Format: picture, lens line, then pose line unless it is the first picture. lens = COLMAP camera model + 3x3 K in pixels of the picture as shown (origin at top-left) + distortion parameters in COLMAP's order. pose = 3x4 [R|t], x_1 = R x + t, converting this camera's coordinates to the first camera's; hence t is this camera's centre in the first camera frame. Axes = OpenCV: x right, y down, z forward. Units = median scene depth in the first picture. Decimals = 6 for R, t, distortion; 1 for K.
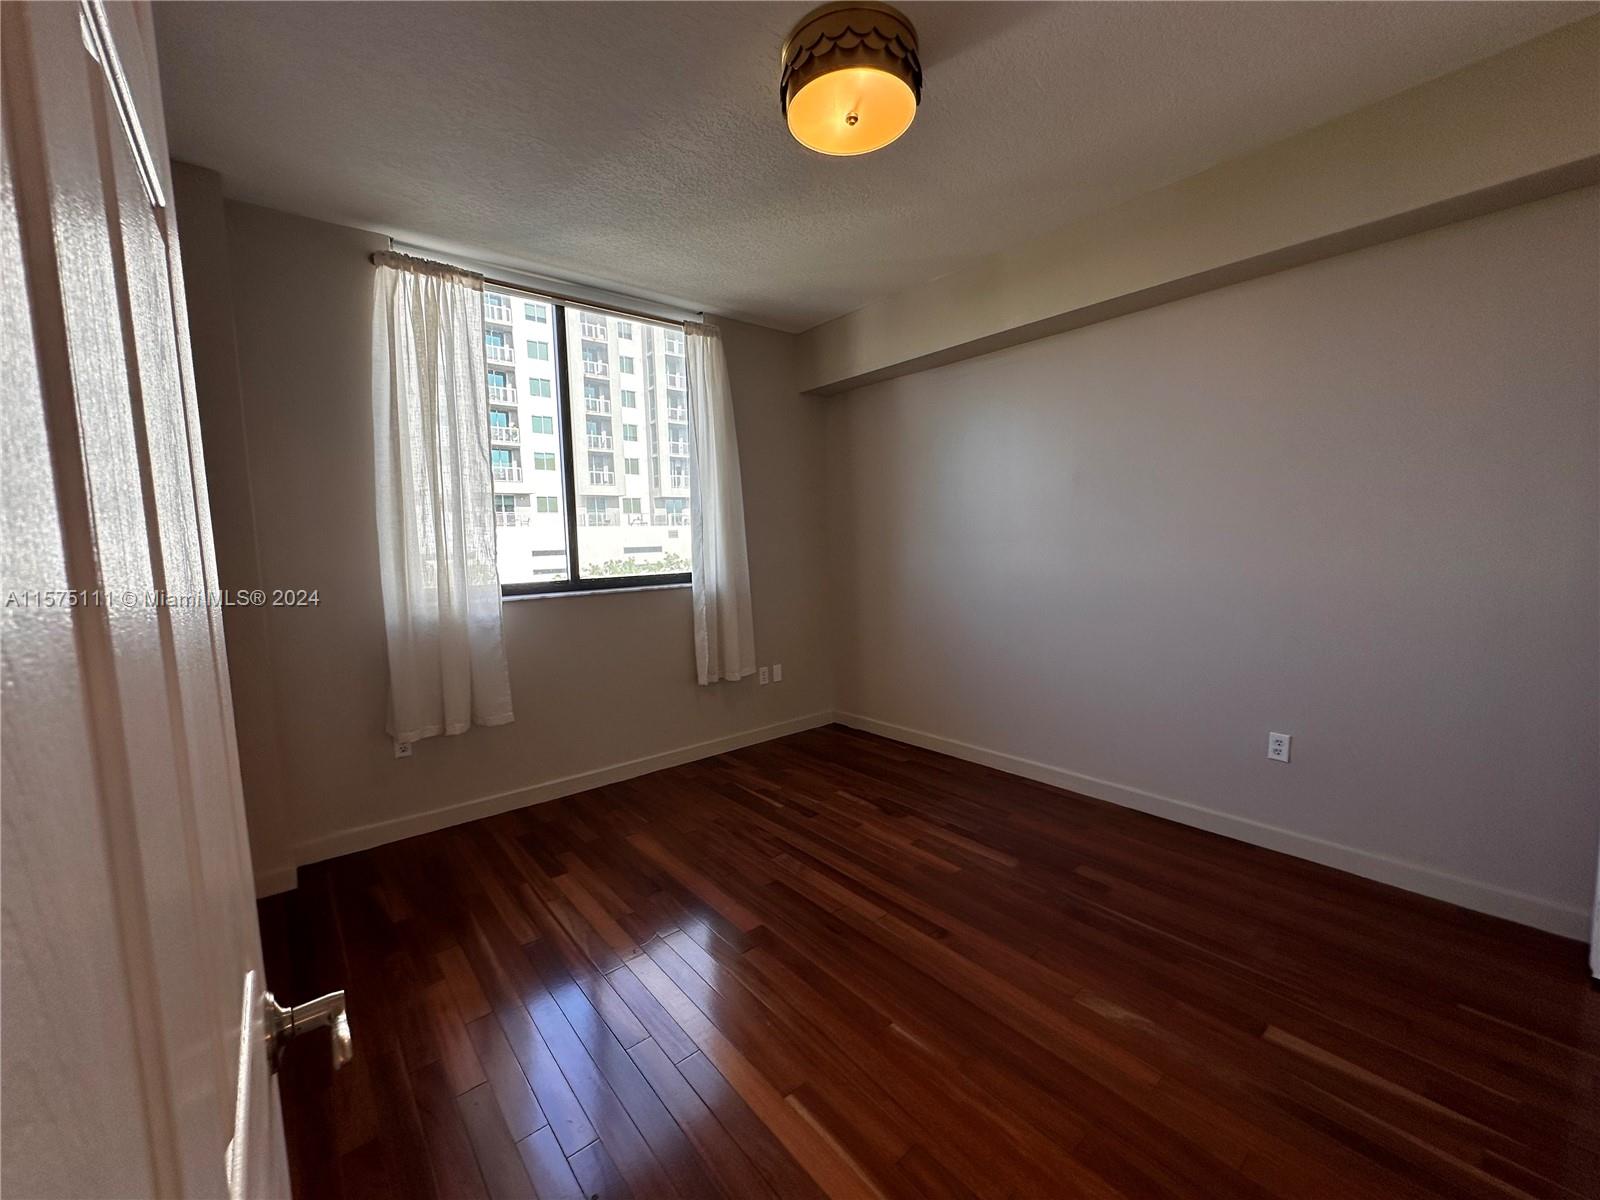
lens RADIAL K [[574.6, 0, 789.4], [0, 574.6, 588.0], [0, 0, 1]] dist [-0.001725, -0.000026]
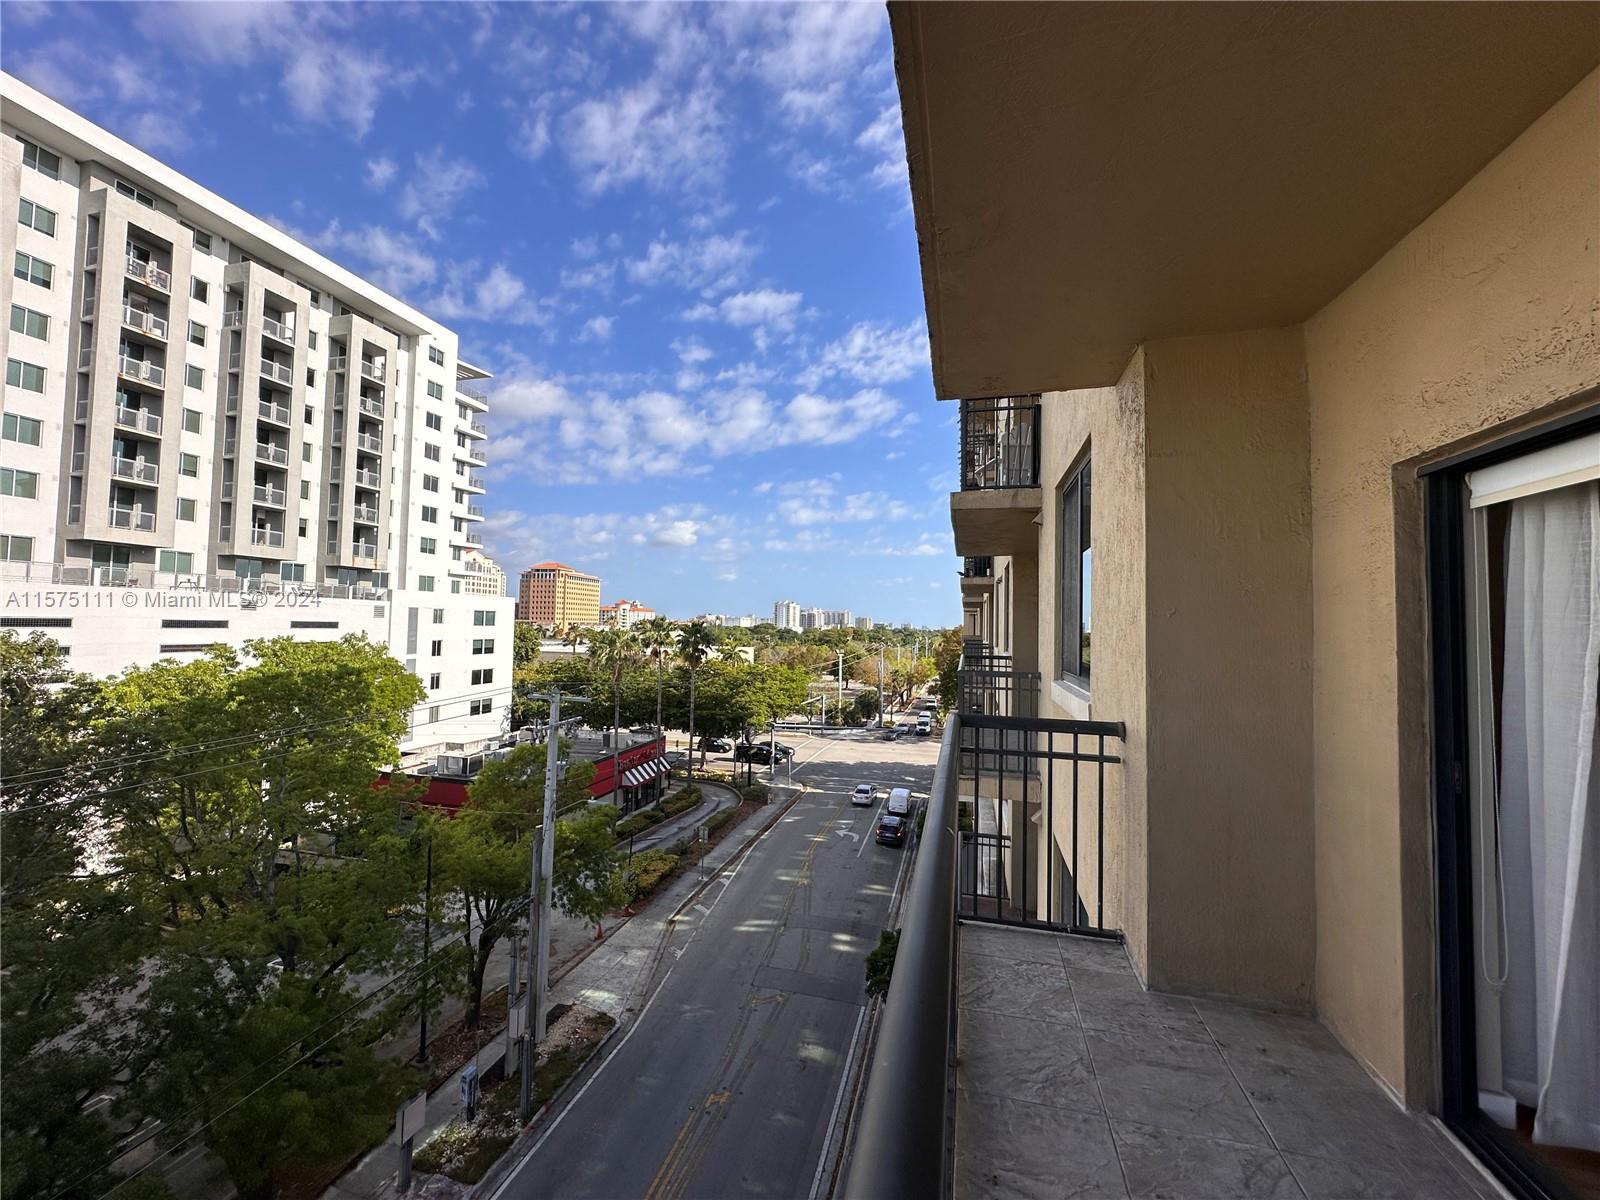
lens RADIAL K [[641.5, 0, 802.9], [0, 641.5, 603.1], [0, 0, 1]] dist [-0.007592, 0.001847]
pose [[0.768107, 0.062969, 0.637218, -0.178164], [0.015724, 0.992998, -0.117081, 0.013138], [-0.640129, 0.099951, 0.761738, -0.103708]]
